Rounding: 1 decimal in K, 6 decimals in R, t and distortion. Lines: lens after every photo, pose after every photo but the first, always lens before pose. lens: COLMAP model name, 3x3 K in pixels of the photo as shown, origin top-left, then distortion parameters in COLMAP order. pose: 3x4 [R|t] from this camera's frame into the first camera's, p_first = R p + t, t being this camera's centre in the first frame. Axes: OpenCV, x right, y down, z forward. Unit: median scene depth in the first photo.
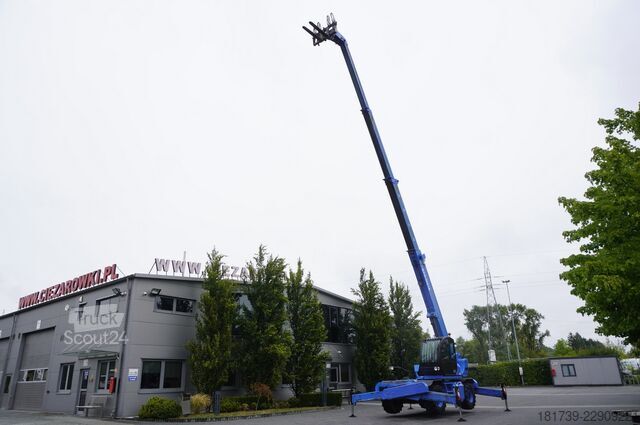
lens RADIAL K [[449.6, 0, 318.6], [0, 449.6, 212.0], [0, 0, 1]] dist [-0.033912, 0.000258]
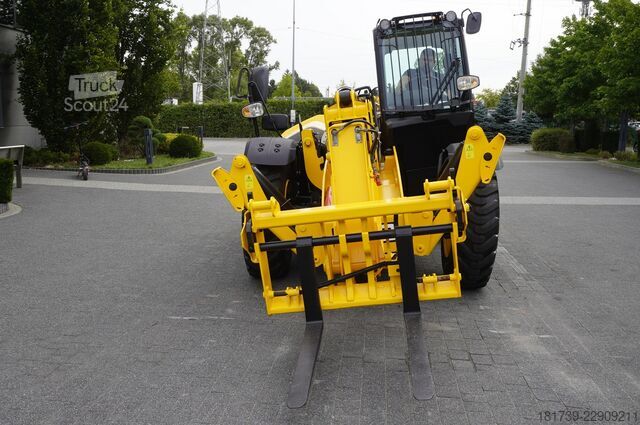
lens RADIAL K [[650.5, 0, 320.7], [0, 650.5, 205.2], [0, 0, 1]] dist [0.023872, 0.000000]
pose [[0.832535, -0.039810, 0.552540, -0.005160], [-0.222878, 0.889059, 0.399875, 0.150230], [-0.507160, -0.456059, 0.731300, 0.402043]]
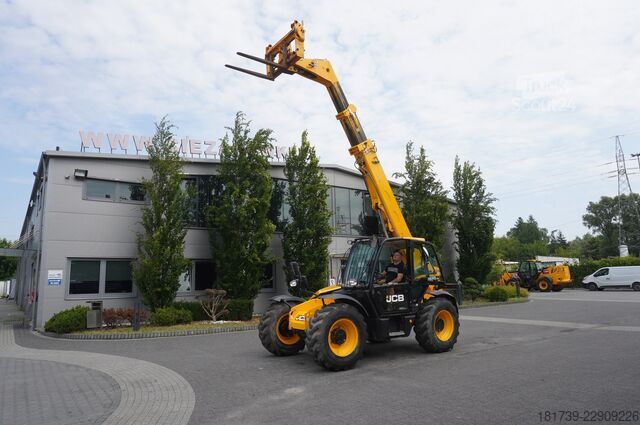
lens RADIAL K [[449.6, 0, 321.6], [0, 449.6, 209.2], [0, 0, 1]] dist [-0.033912, 0.000258]
pose [[0.967407, -0.034347, -0.250887, 0.142593], [0.085764, 0.976646, 0.196994, 0.076403], [0.238262, -0.212091, 0.947760, 0.224917]]
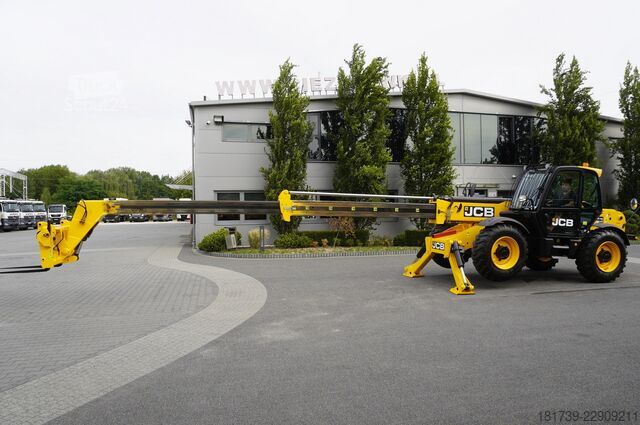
lens RADIAL K [[433.4, 0, 315.2], [0, 433.4, 212.3], [0, 0, 1]] dist [-0.038816, 0.016975]
pose [[0.794125, 0.019307, -0.607448, 0.201233], [0.205354, 0.932187, 0.298091, 0.083702], [0.572010, -0.361463, 0.736308, 0.253141]]
